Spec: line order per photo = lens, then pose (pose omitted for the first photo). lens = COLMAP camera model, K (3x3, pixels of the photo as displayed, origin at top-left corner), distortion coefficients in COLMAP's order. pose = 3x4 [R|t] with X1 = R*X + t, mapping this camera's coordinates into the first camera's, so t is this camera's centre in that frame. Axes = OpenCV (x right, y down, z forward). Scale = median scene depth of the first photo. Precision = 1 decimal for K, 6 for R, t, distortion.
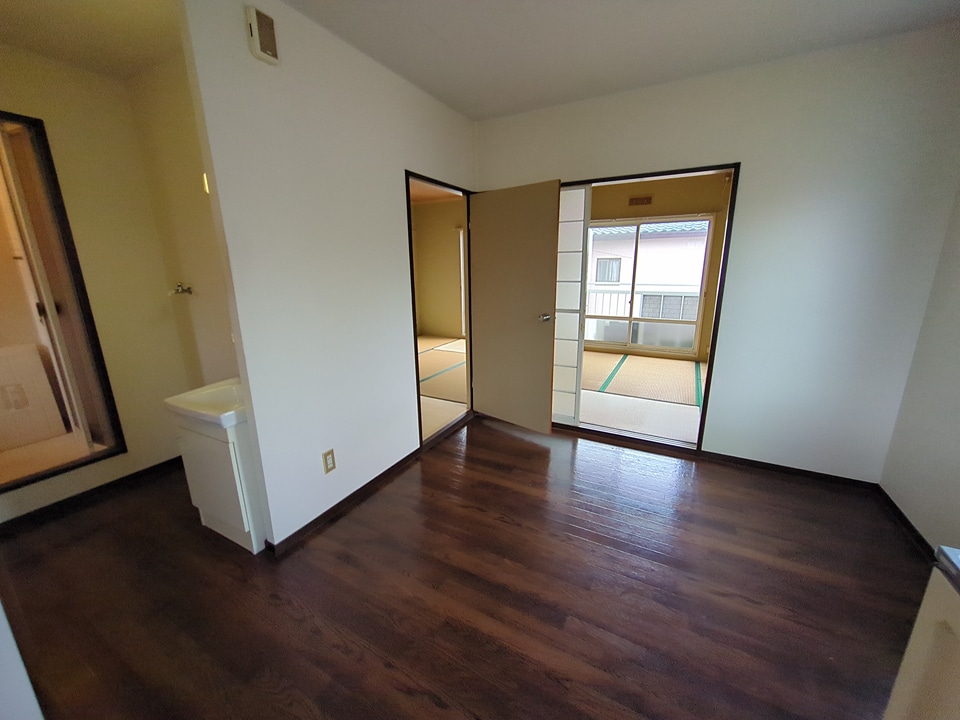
lens RADIAL K [[379.7, 0, 478.8], [0, 379.7, 356.7], [0, 0, 1]] dist [-0.000633, 0.001025]
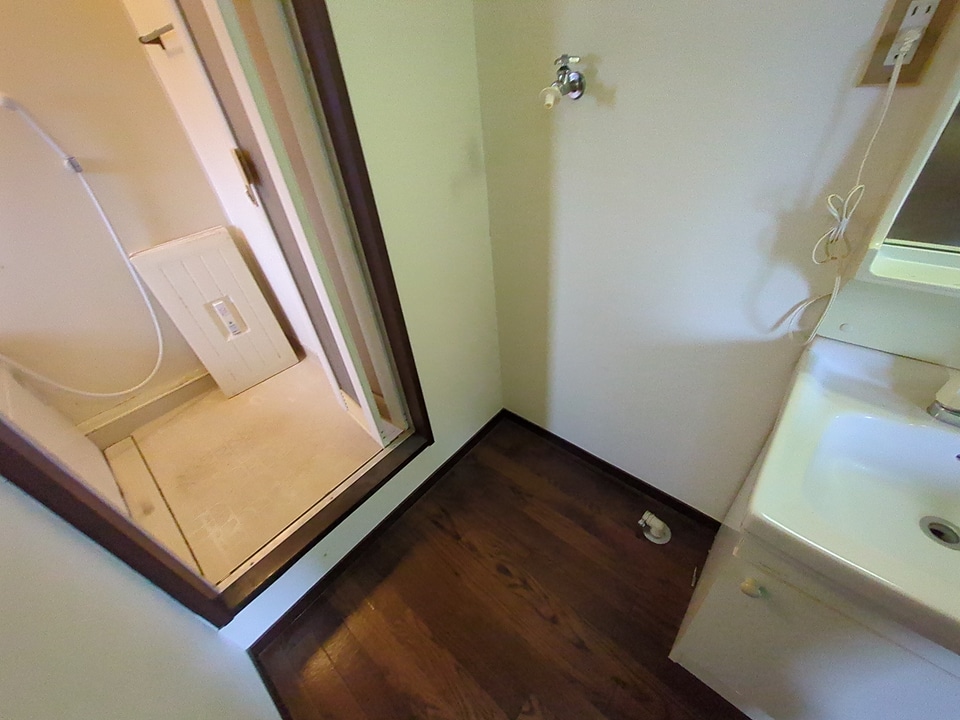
lens RADIAL K [[379.7, 0, 480.1], [0, 379.7, 359.7], [0, 0, 1]] dist [-0.000633, 0.001025]
pose [[0.973887, 0.065873, -0.217267, -0.671931], [0.028450, 0.914030, 0.404648, -0.077789], [0.225244, -0.400263, 0.888288, 0.506208]]
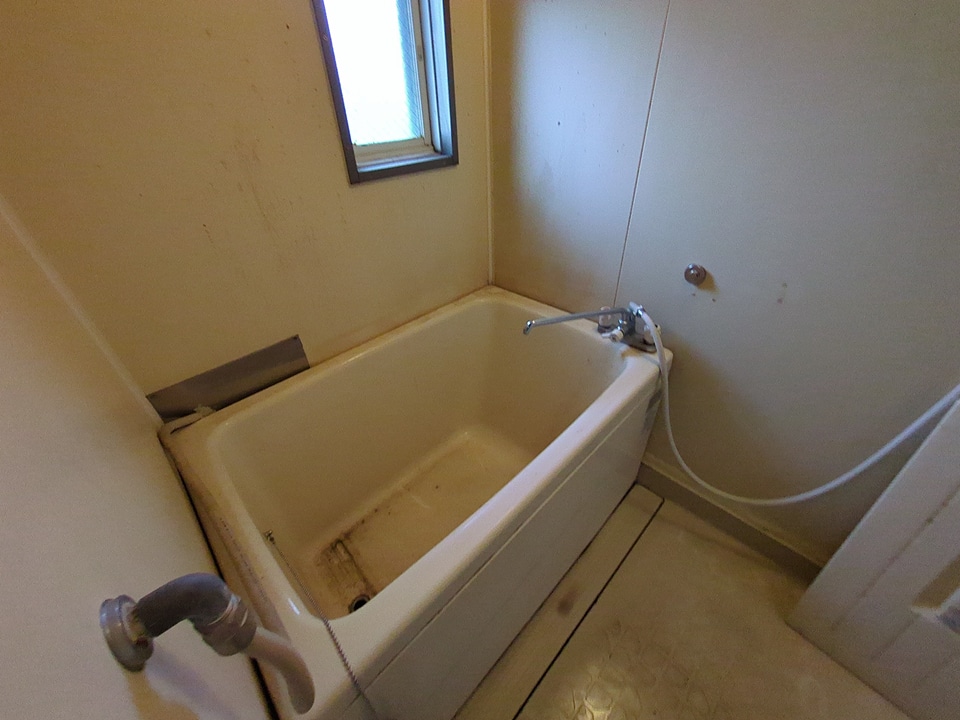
lens RADIAL K [[379.7, 0, 479.3], [0, 379.7, 359.7], [0, 0, 1]] dist [-0.000633, 0.001025]
pose [[-0.287776, 0.545164, -0.787389, -1.022335], [-0.201608, 0.769260, 0.606295, -0.112611], [0.936237, 0.333221, -0.111465, 0.661450]]
